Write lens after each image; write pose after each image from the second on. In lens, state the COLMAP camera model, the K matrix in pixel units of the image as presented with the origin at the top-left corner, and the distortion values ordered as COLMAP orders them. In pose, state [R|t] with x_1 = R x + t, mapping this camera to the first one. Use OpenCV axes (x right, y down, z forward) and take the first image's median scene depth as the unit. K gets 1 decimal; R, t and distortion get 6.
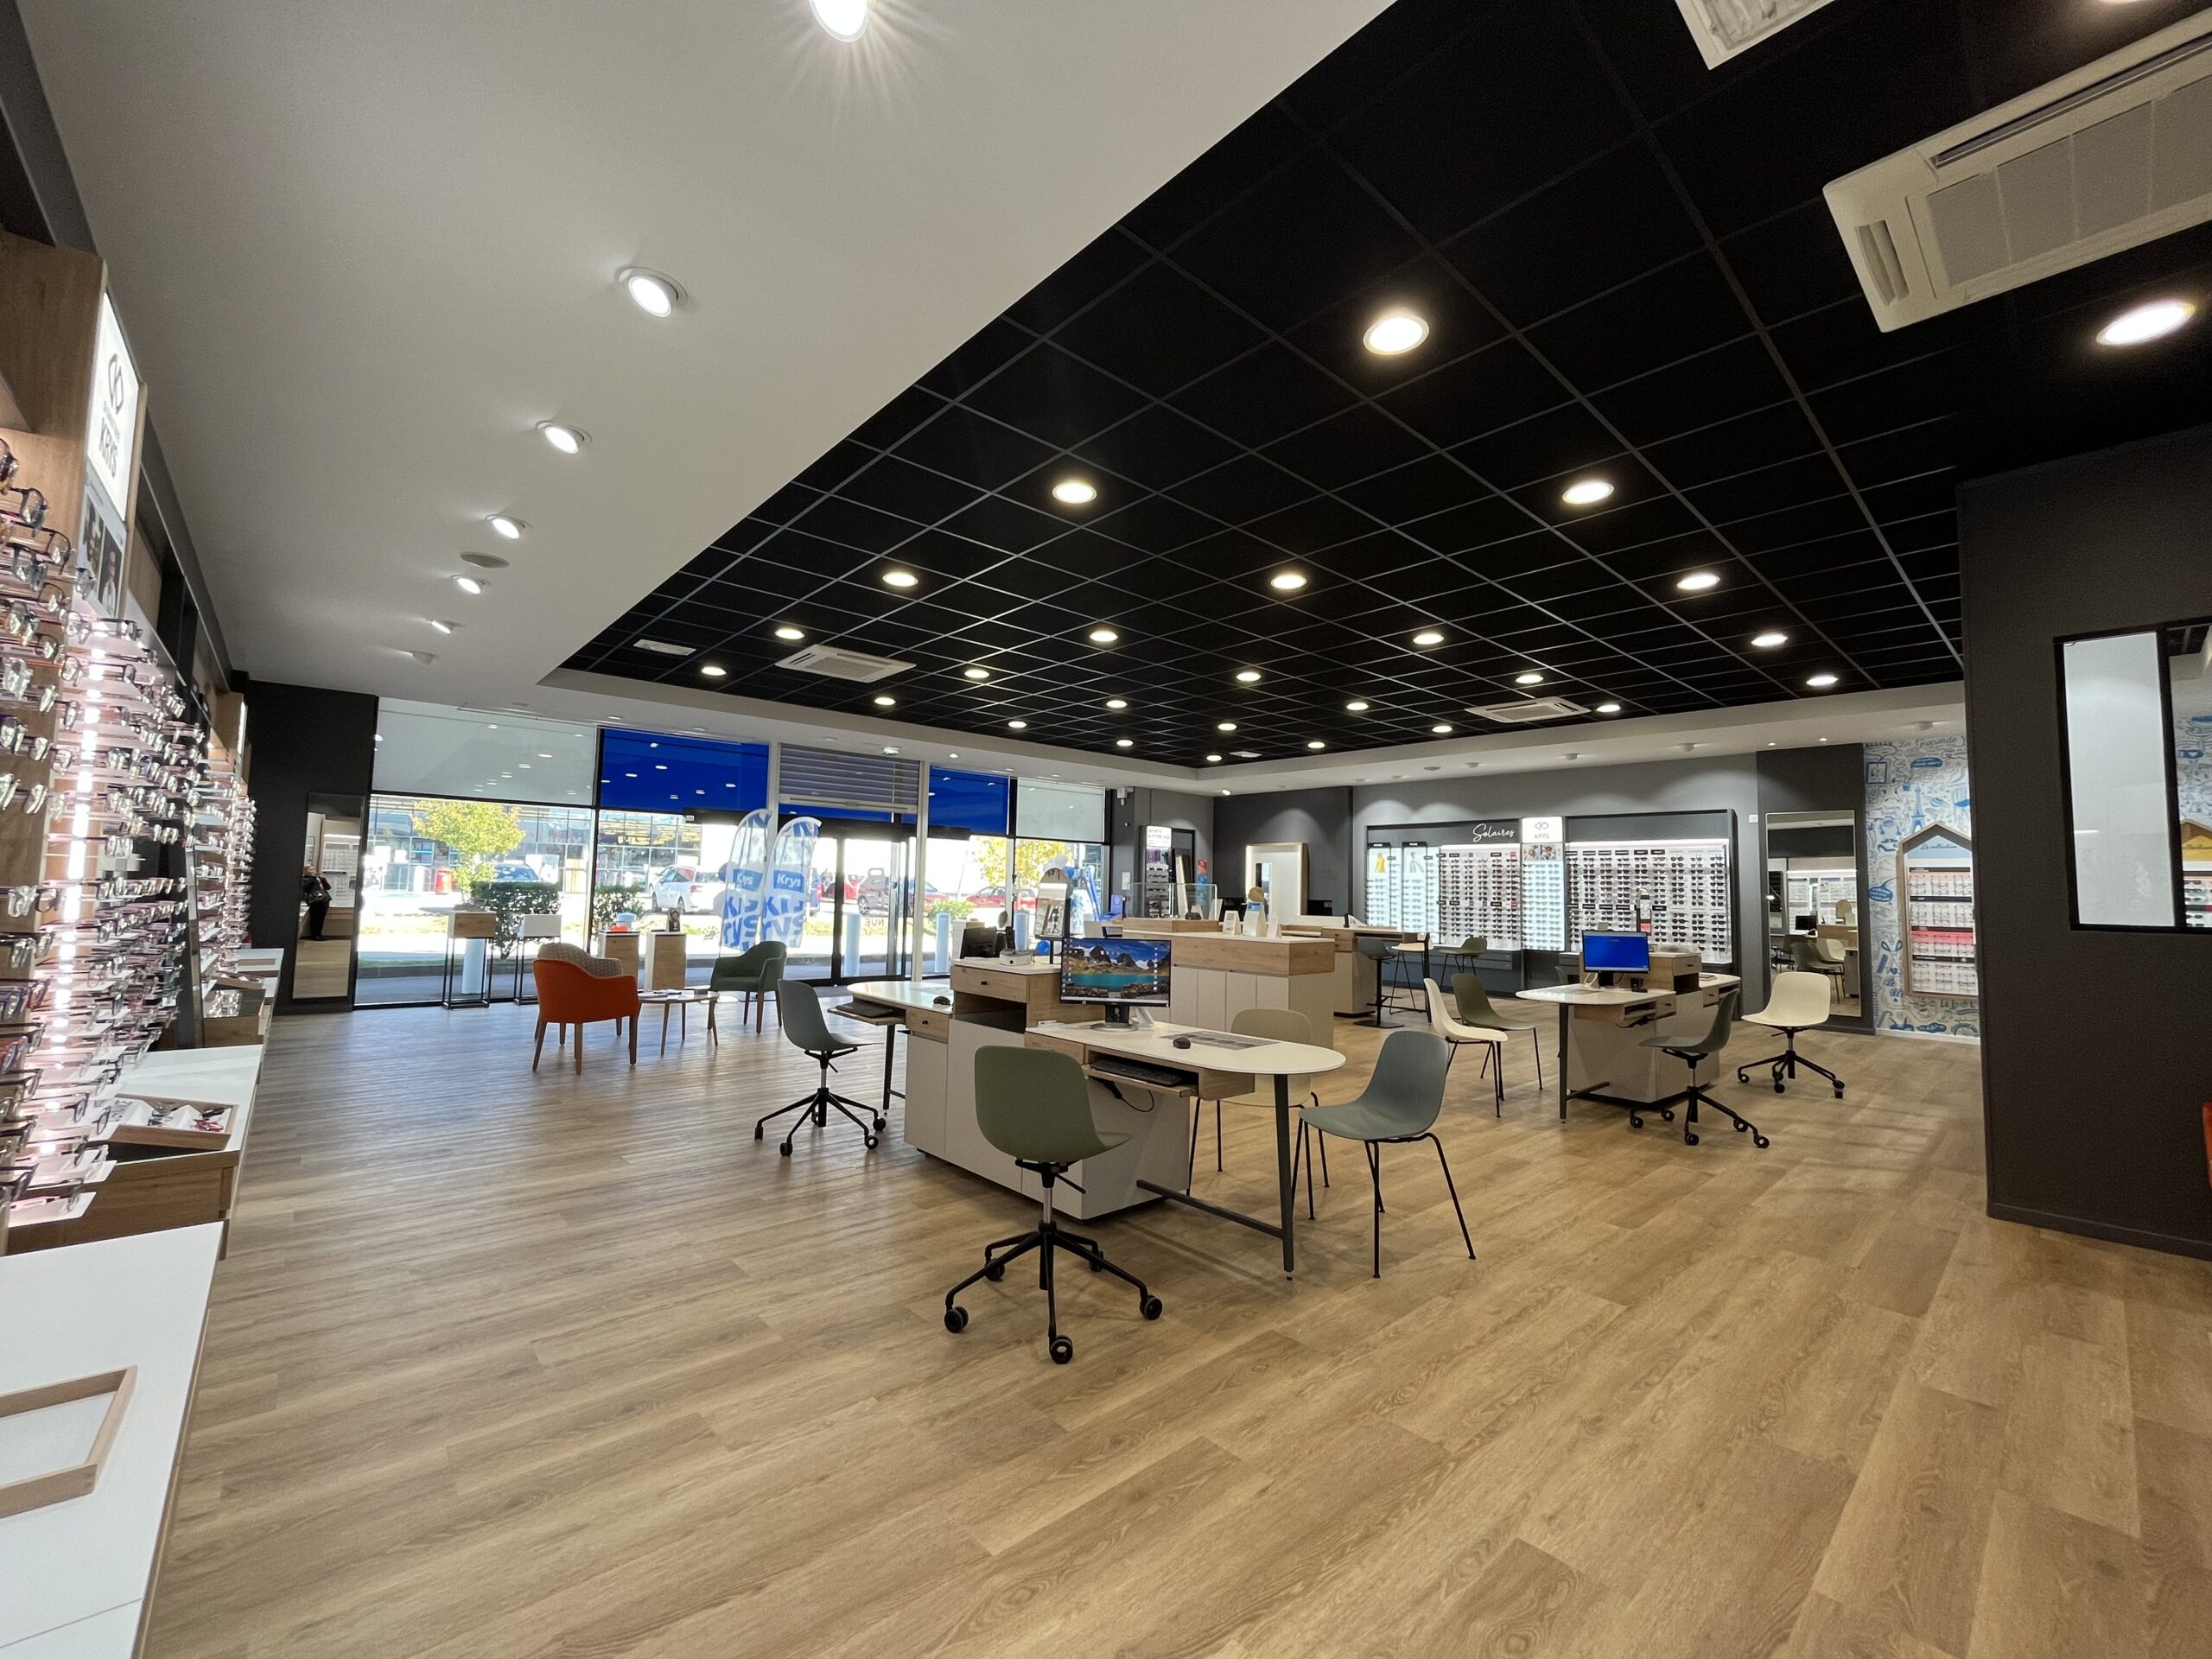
lens RADIAL K [[897.3, 0, 1104.9], [0, 897.3, 824.7], [0, 0, 1]] dist [-0.005028, -0.000140]
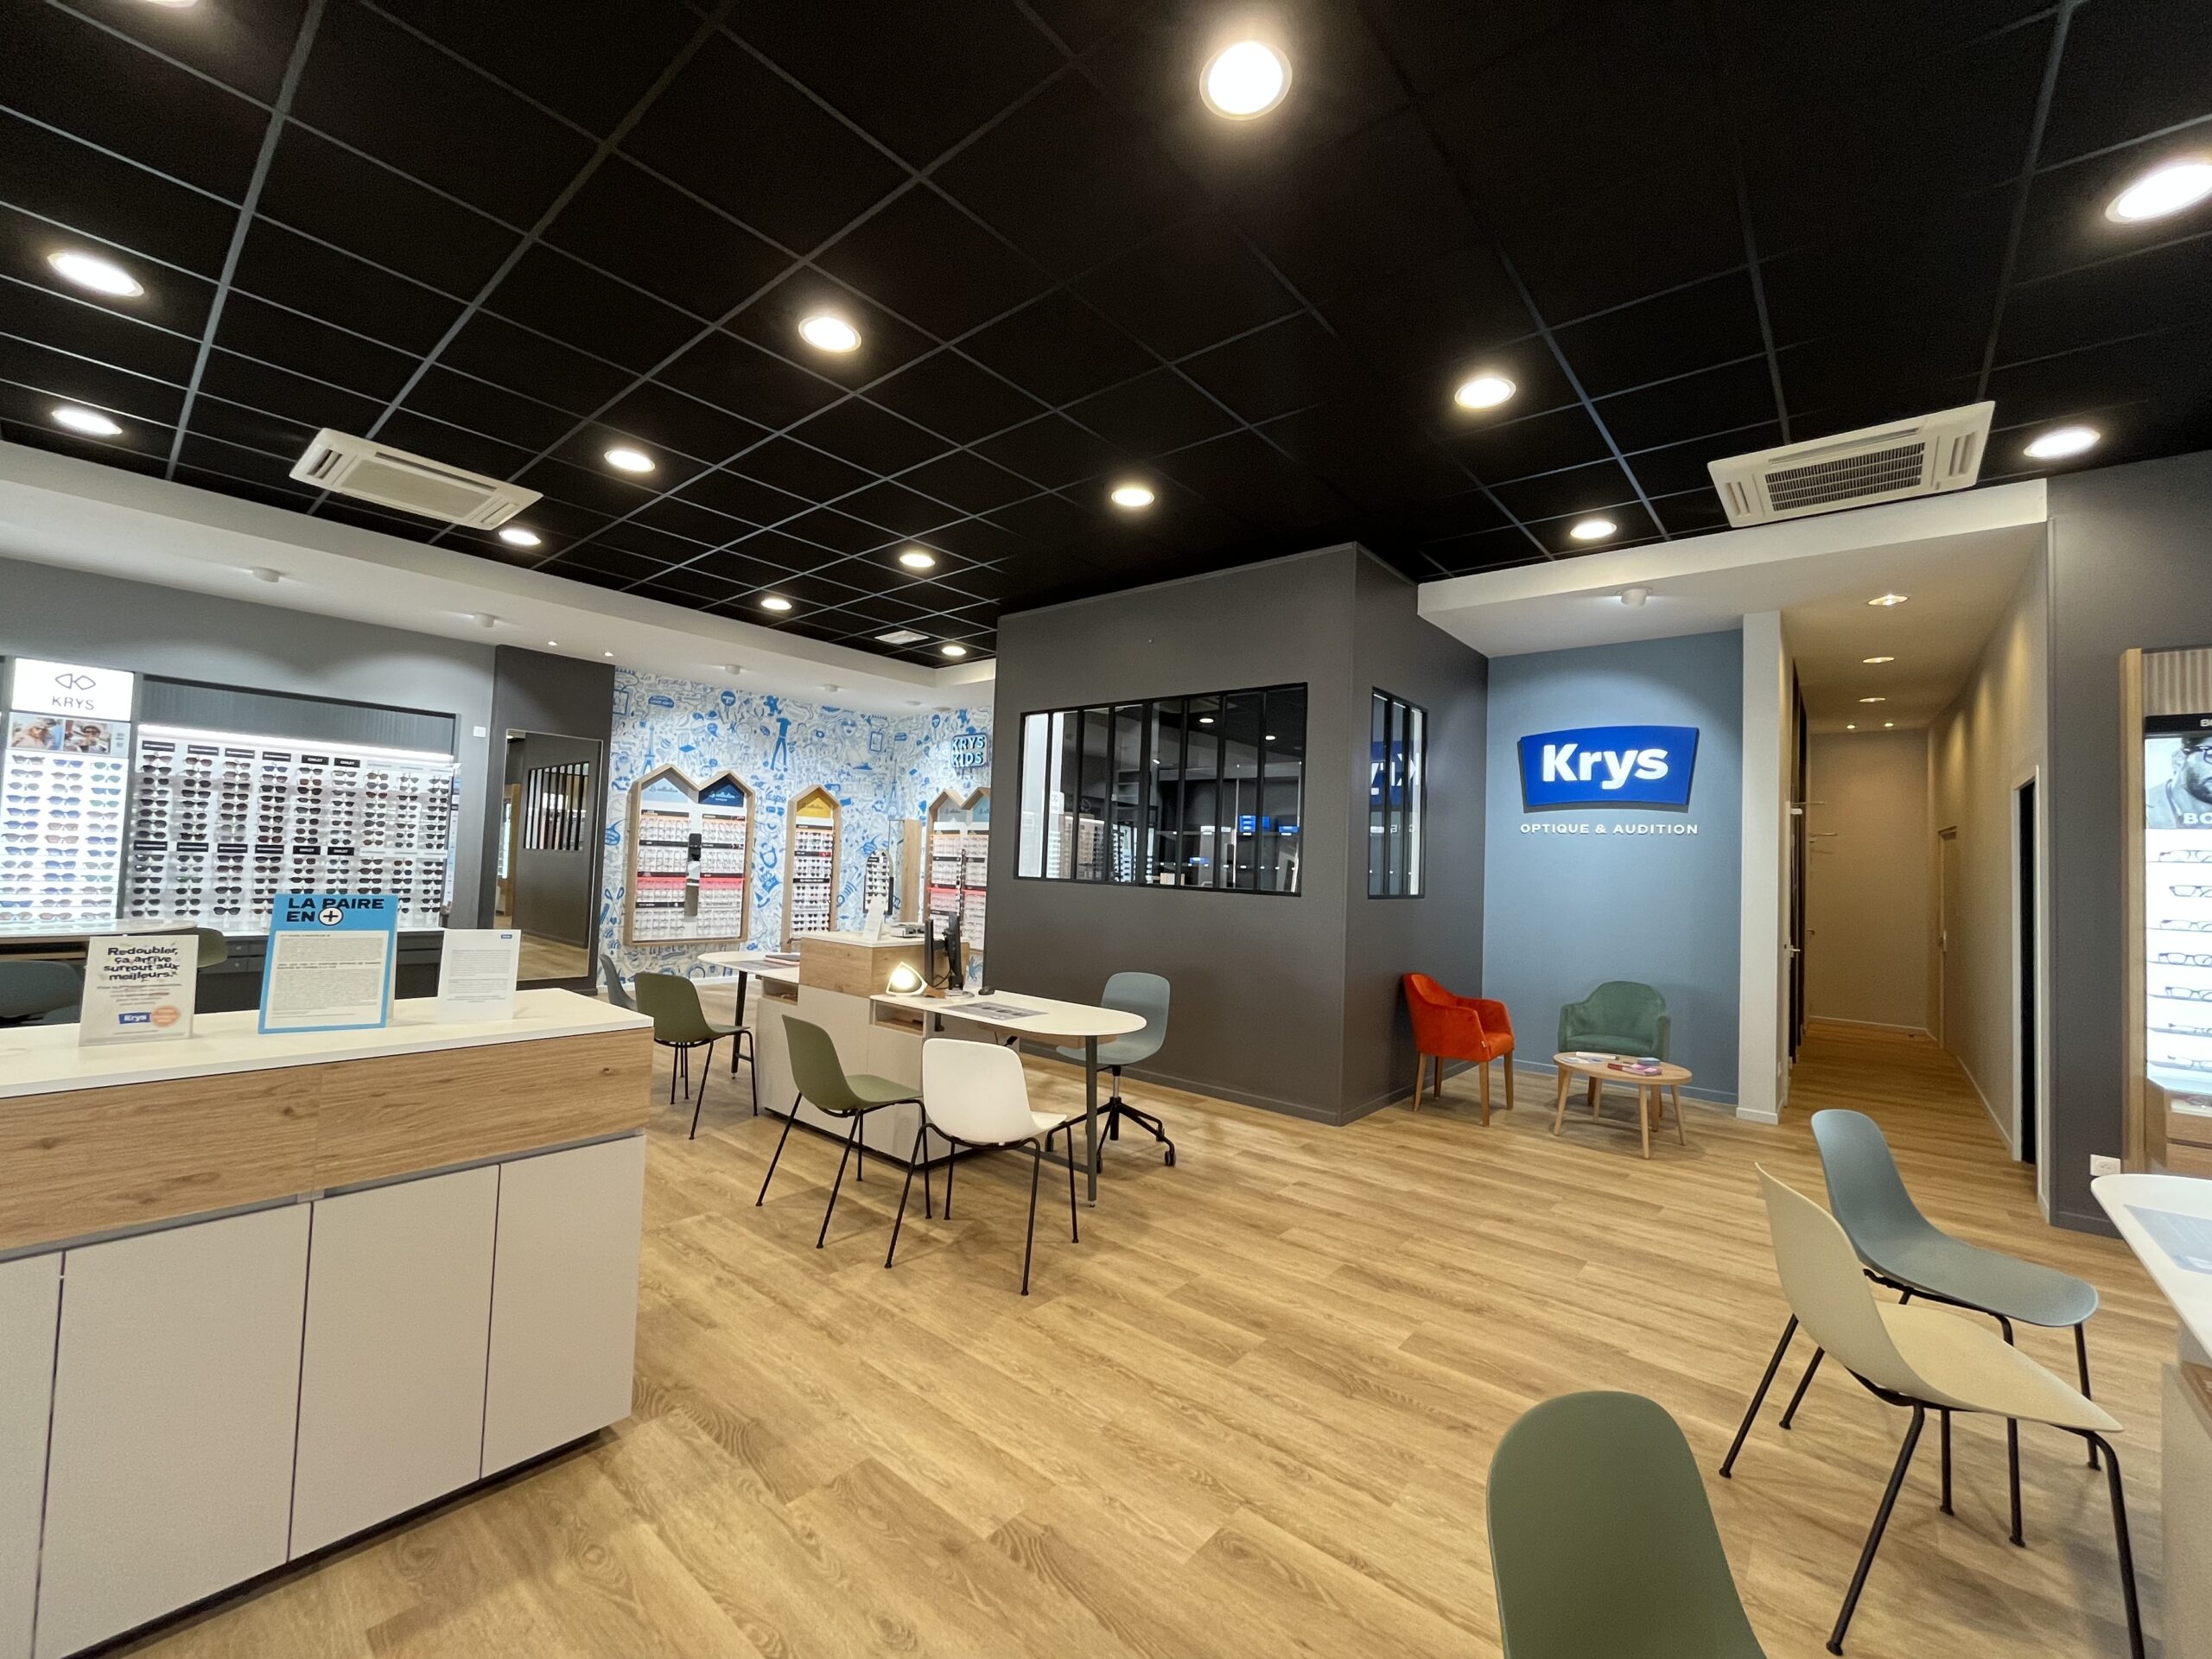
lens RADIAL K [[897.3, 0, 1104.9], [0, 897.3, 824.7], [0, 0, 1]] dist [-0.005028, -0.000140]
pose [[-0.138915, 0.017314, 0.990153, -0.093722], [-0.114432, 0.992869, -0.033416, 0.038848], [-0.983671, -0.117947, -0.135943, 0.635364]]
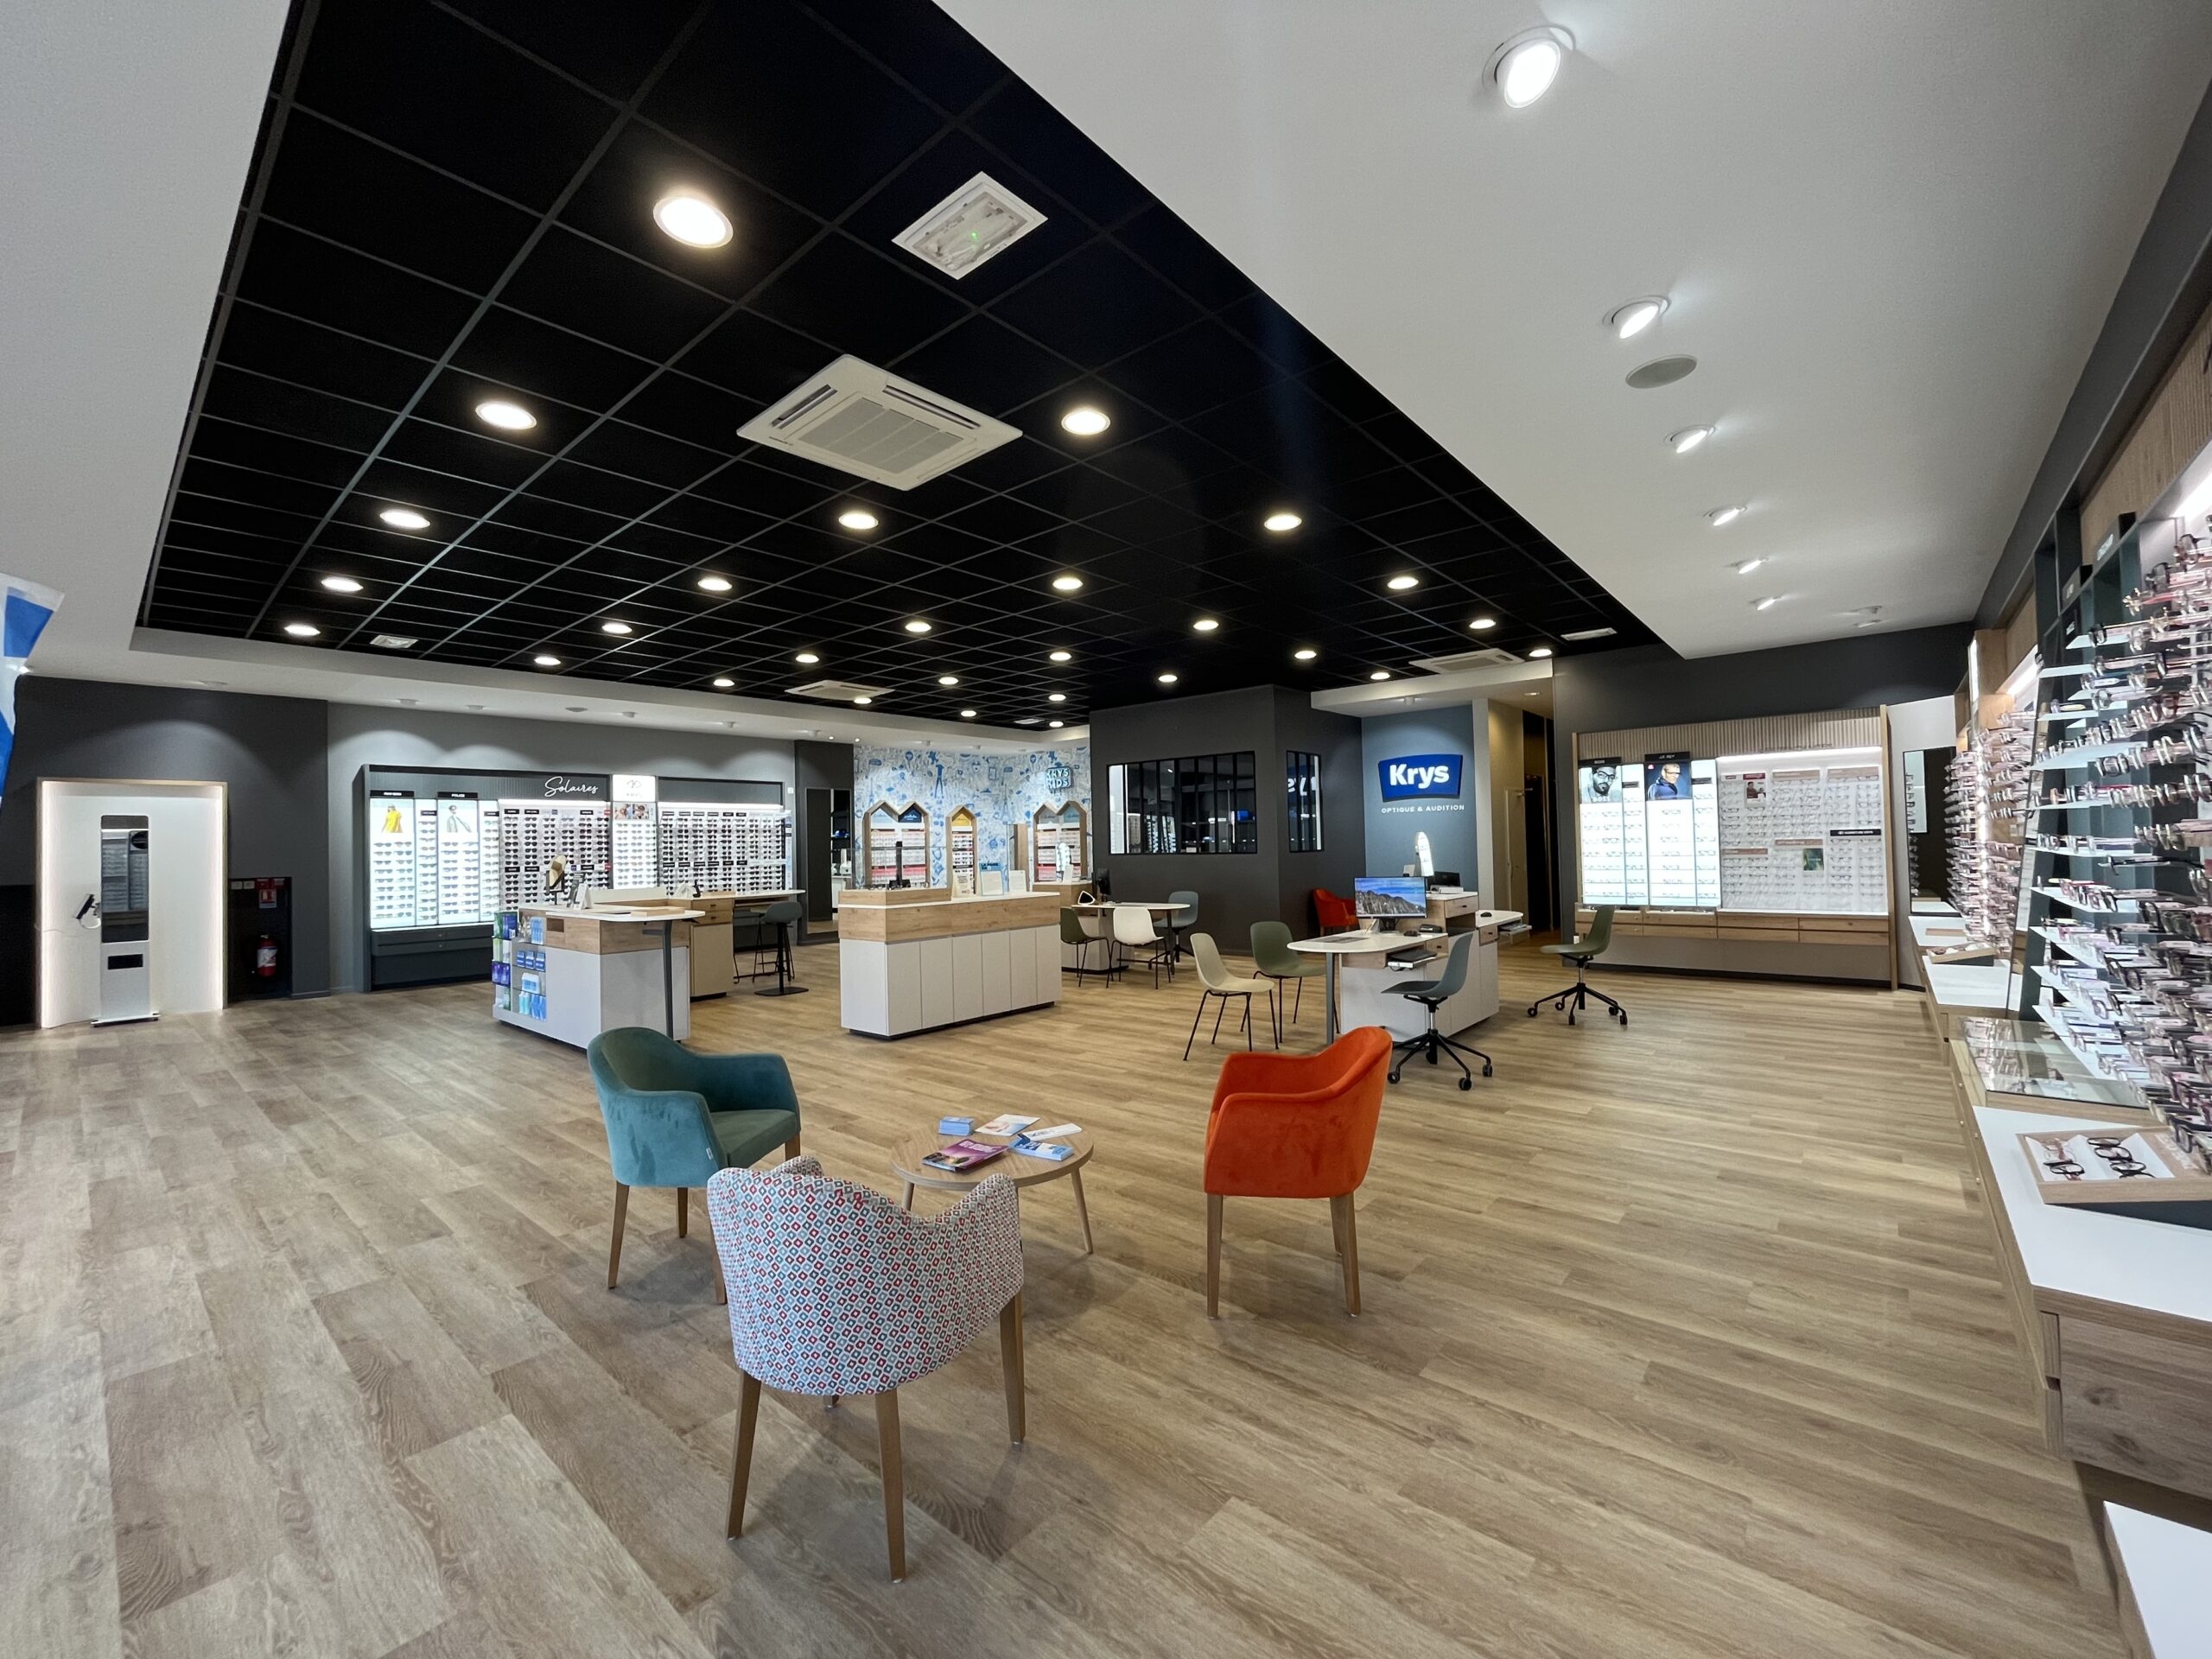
lens RADIAL K [[897.3, 0, 1104.9], [0, 897.3, 824.7], [0, 0, 1]] dist [-0.005028, -0.000140]
pose [[-0.126434, 0.005590, 0.991959, -0.685567], [-0.052967, 0.998520, -0.012378, 0.038057], [-0.990560, -0.054106, -0.125950, 0.778339]]
